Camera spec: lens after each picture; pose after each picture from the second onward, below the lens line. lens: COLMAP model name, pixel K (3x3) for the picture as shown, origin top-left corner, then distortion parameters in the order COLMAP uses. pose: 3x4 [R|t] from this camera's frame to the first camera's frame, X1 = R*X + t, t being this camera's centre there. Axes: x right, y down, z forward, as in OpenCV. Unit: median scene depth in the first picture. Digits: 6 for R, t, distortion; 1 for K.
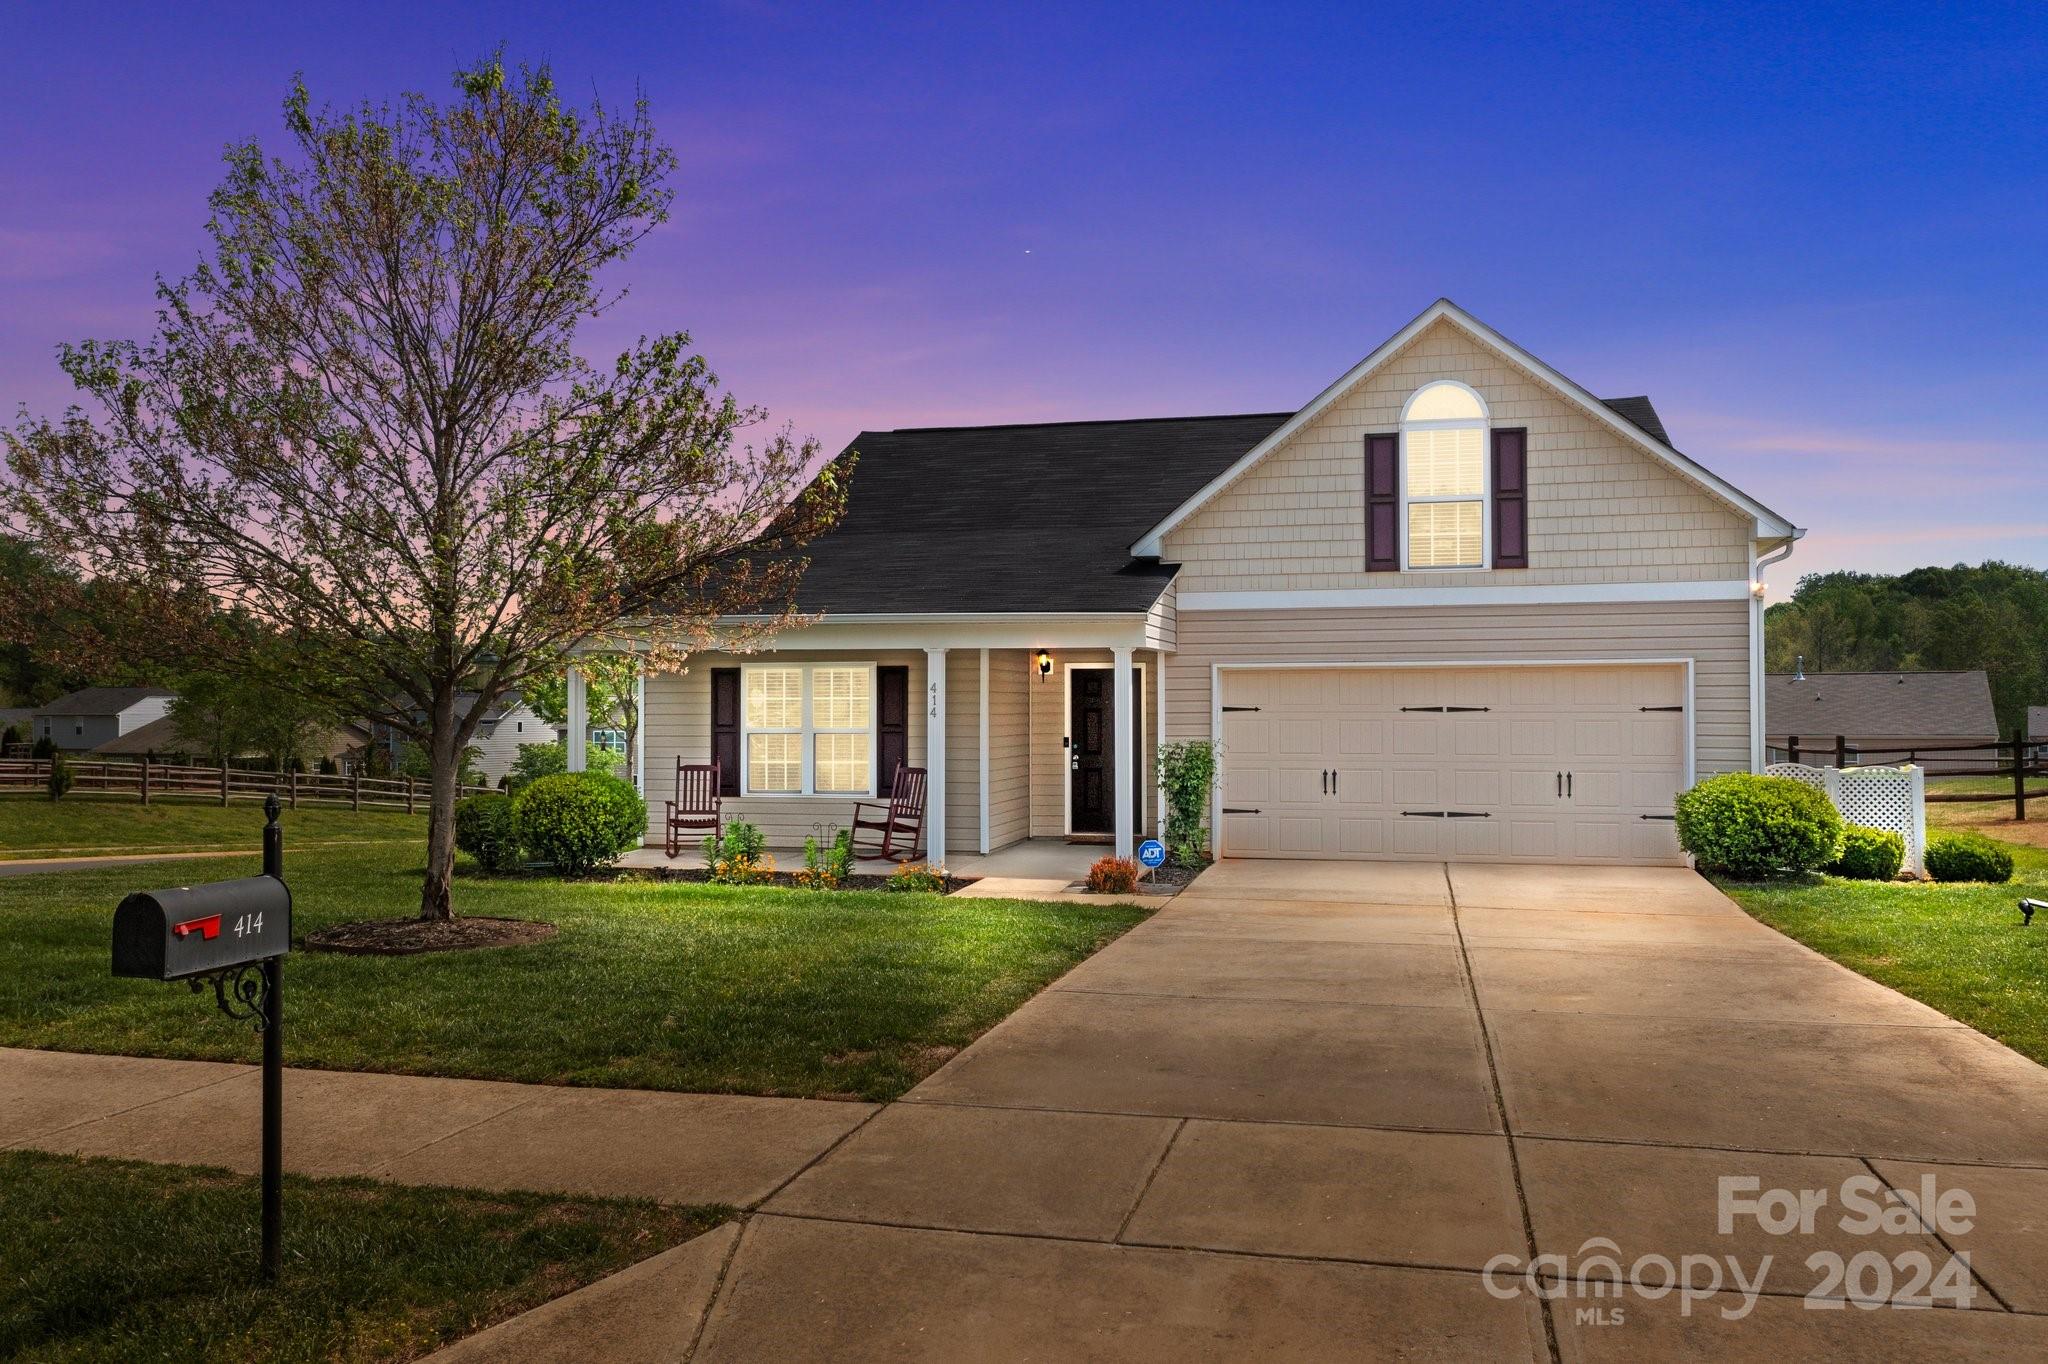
lens RADIAL K [[1631.4, 0, 1024.0], [0, 1631.4, 682.0], [0, 0, 1]] dist [-0.003394, -0.000376]
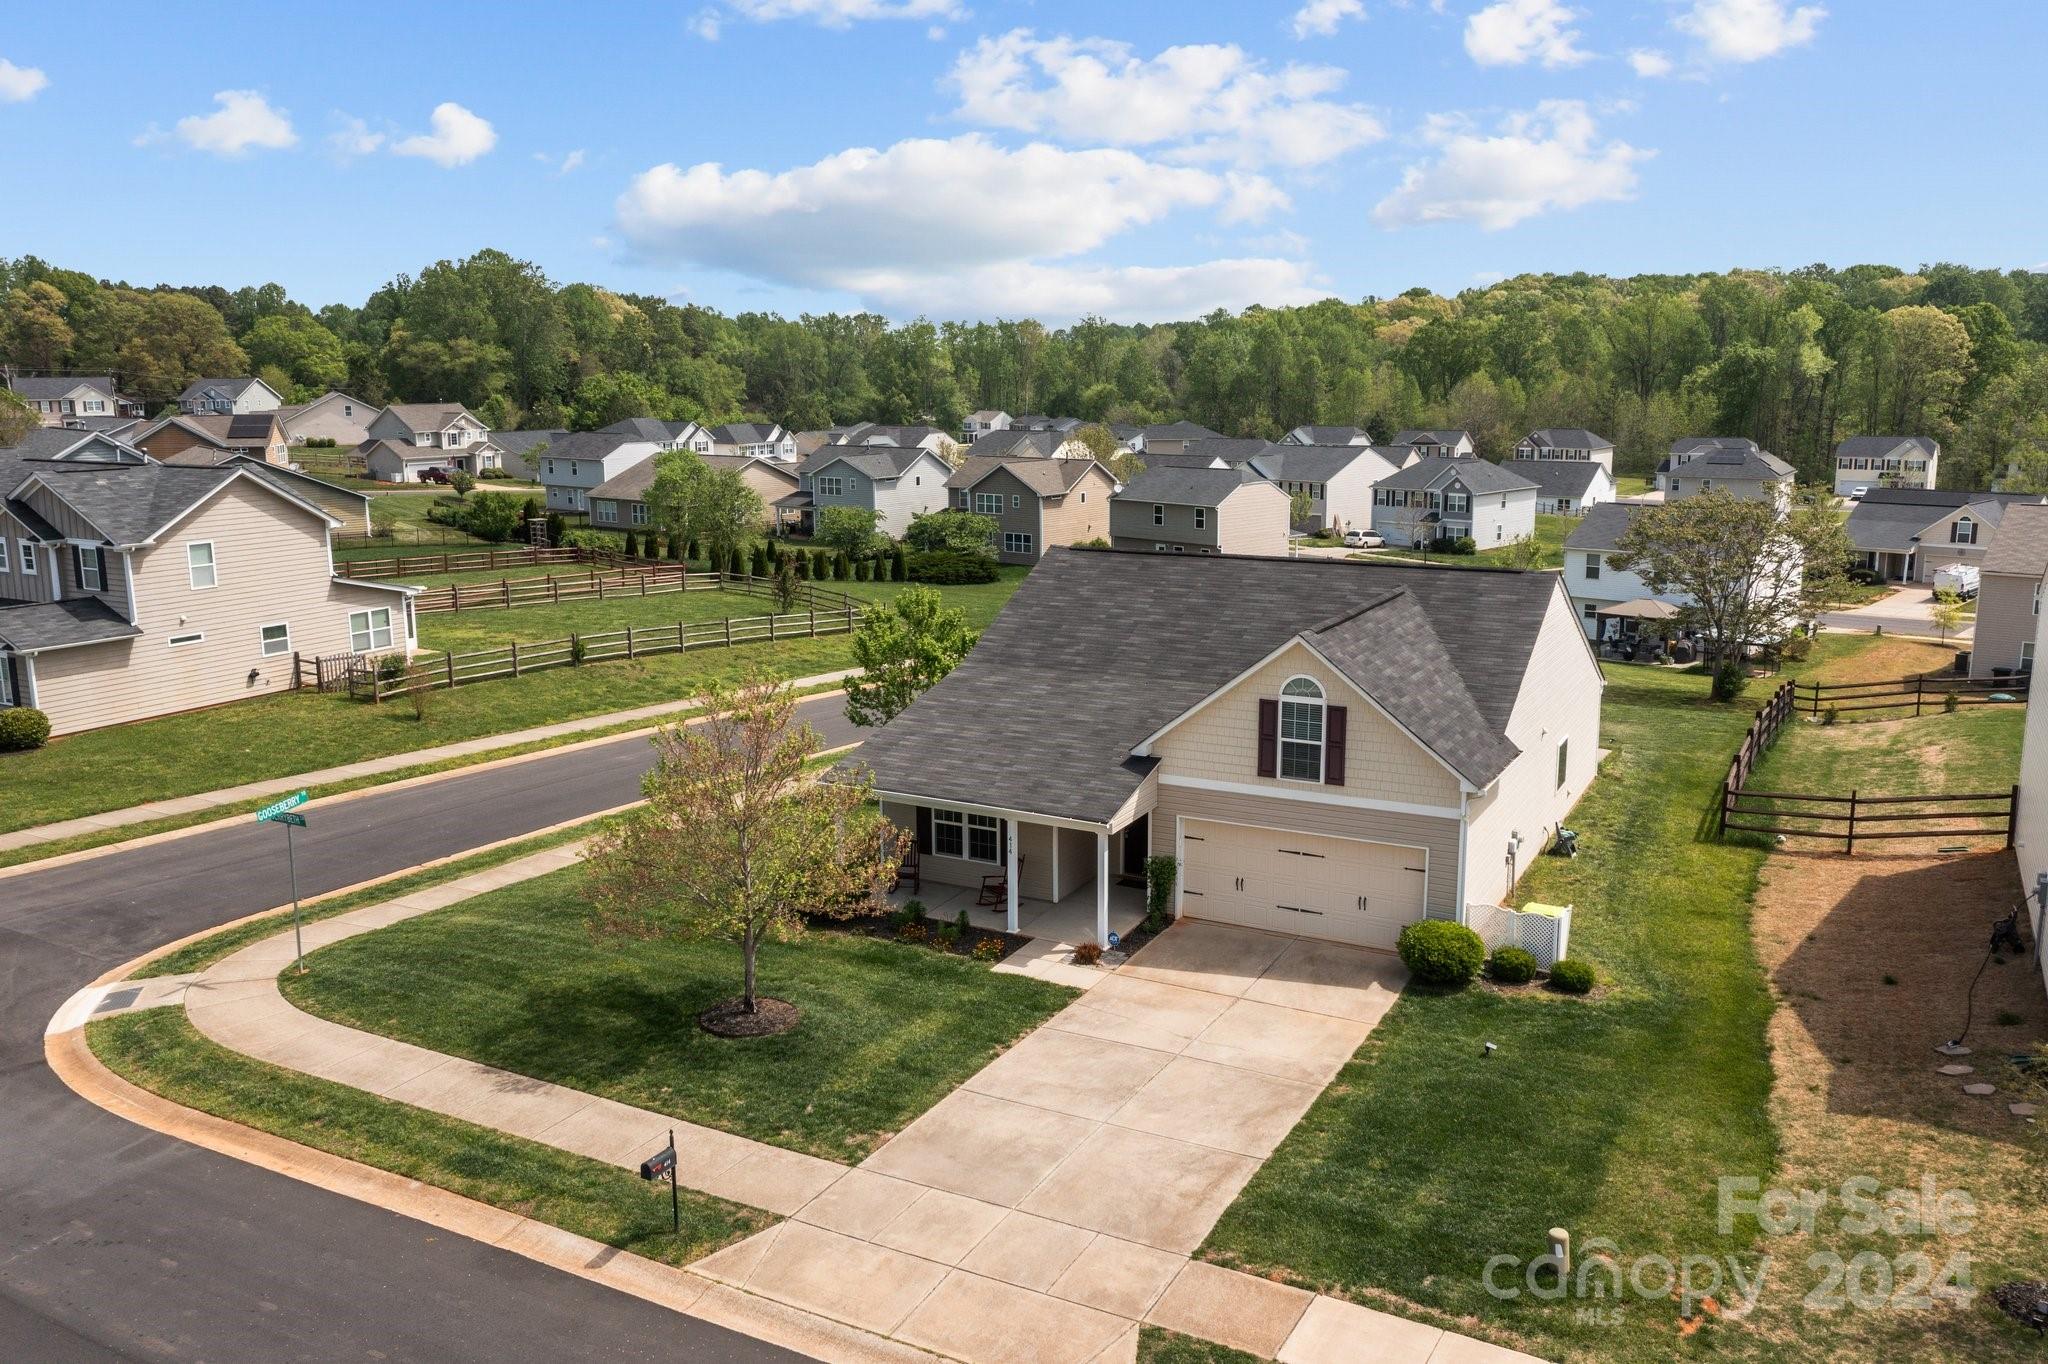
lens RADIAL K [[1631.4, 0, 1024.0], [0, 1631.4, 682.0], [0, 0, 1]] dist [-0.003394, -0.000376]
pose [[0.967345, 0.046084, -0.249237, 0.409520], [0.008498, 0.976883, 0.213607, -0.558881], [0.253319, -0.208750, 0.944591, -0.726072]]
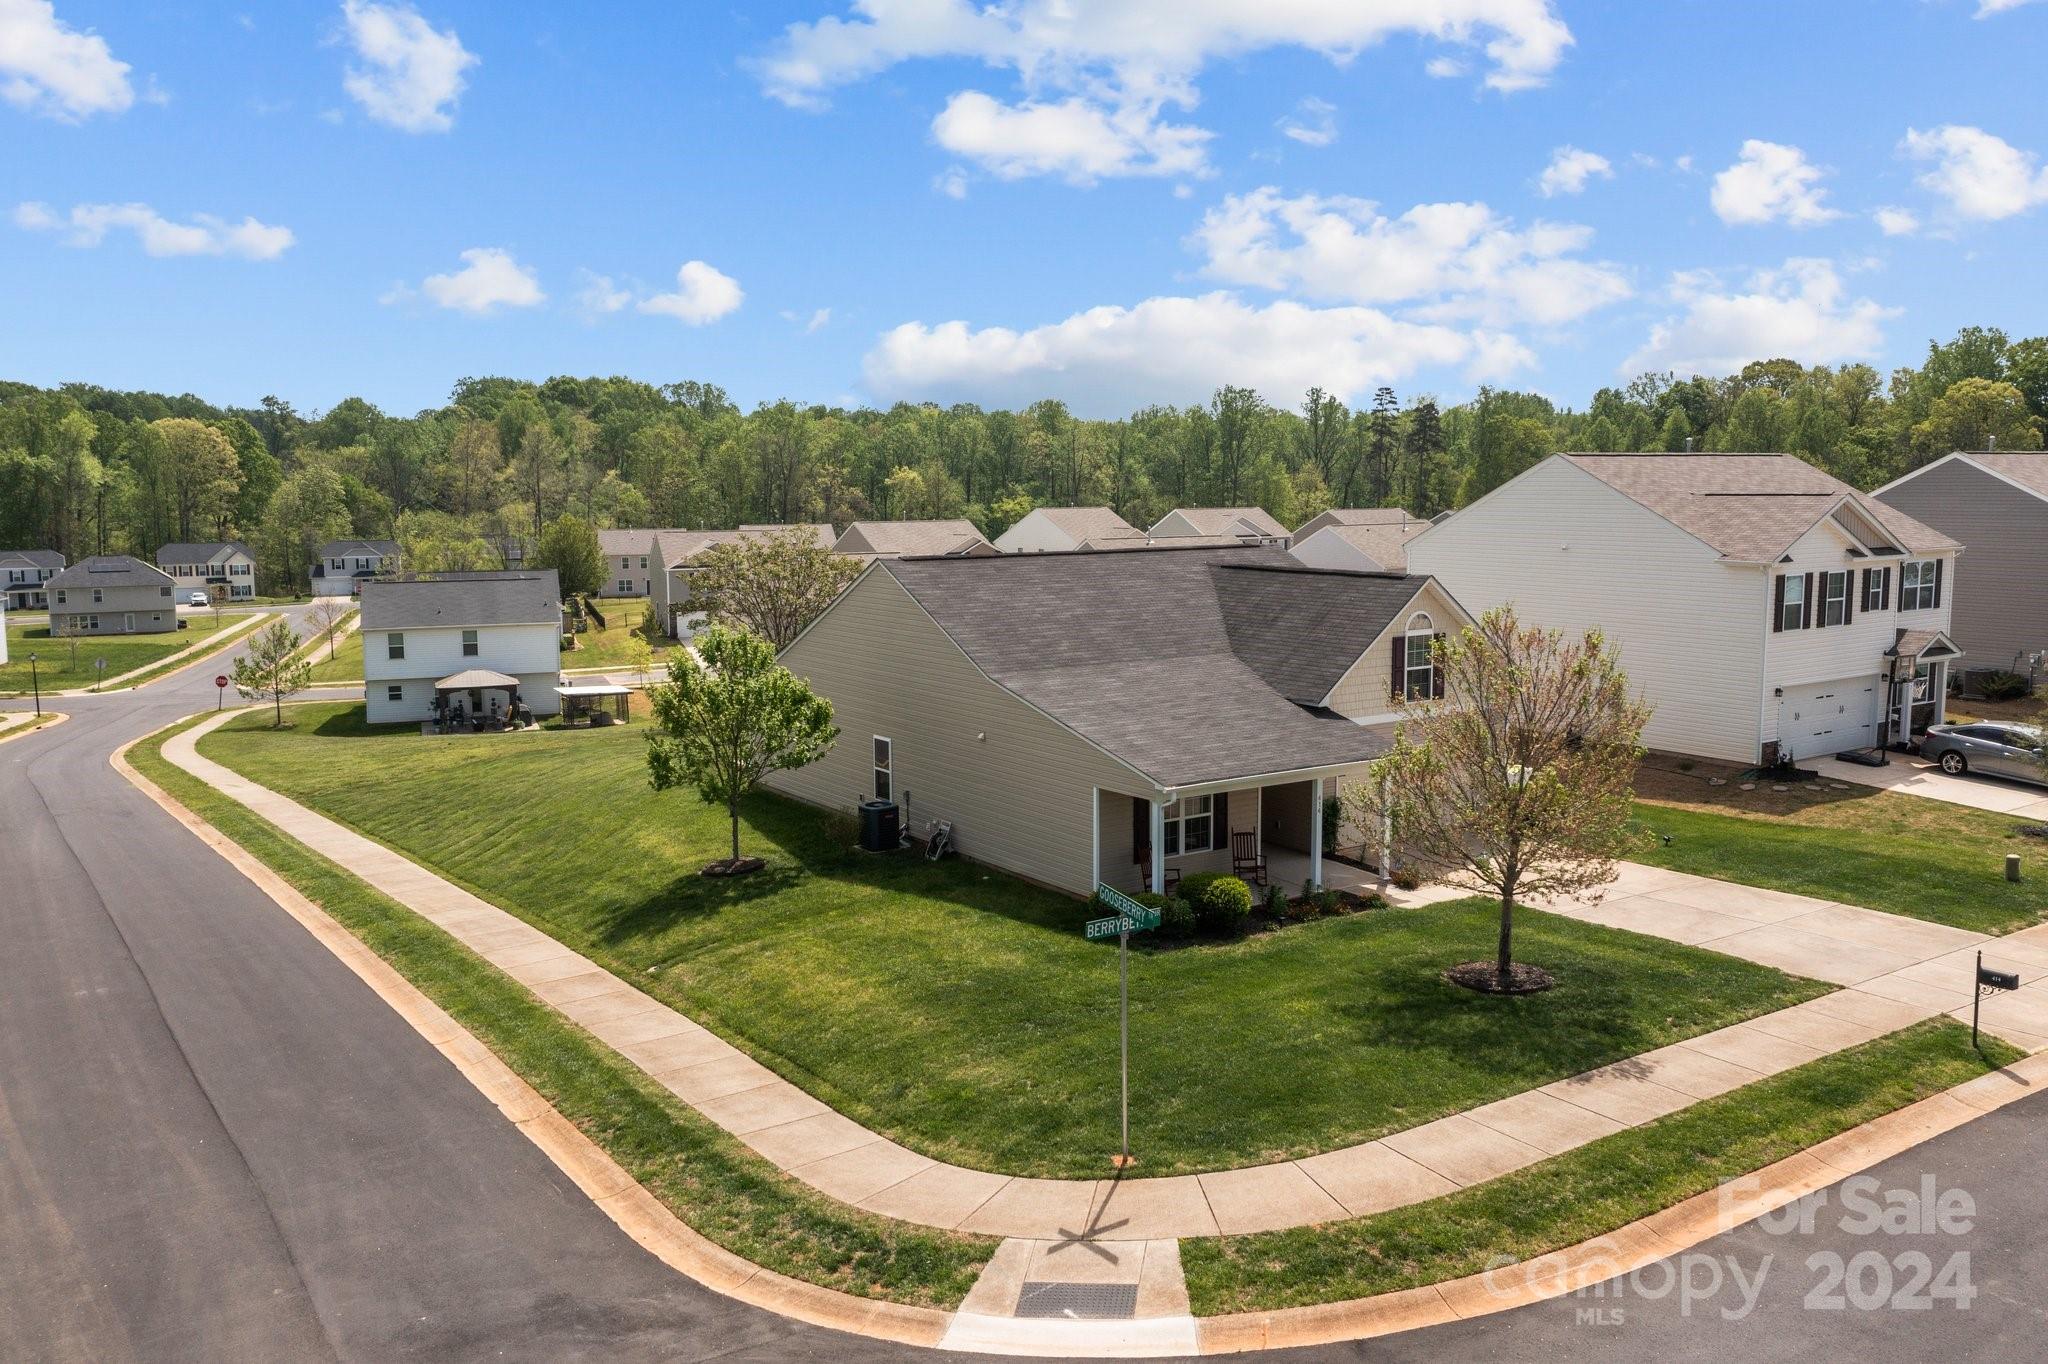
lens RADIAL K [[1631.4, 0, 1024.0], [0, 1631.4, 682.0], [0, 0, 1]] dist [-0.003394, -0.000376]
pose [[0.665729, -0.090025, 0.740743, -1.643679], [-0.013935, 0.991023, 0.132967, -0.369815], [-0.746063, -0.098842, 0.658498, 0.001752]]
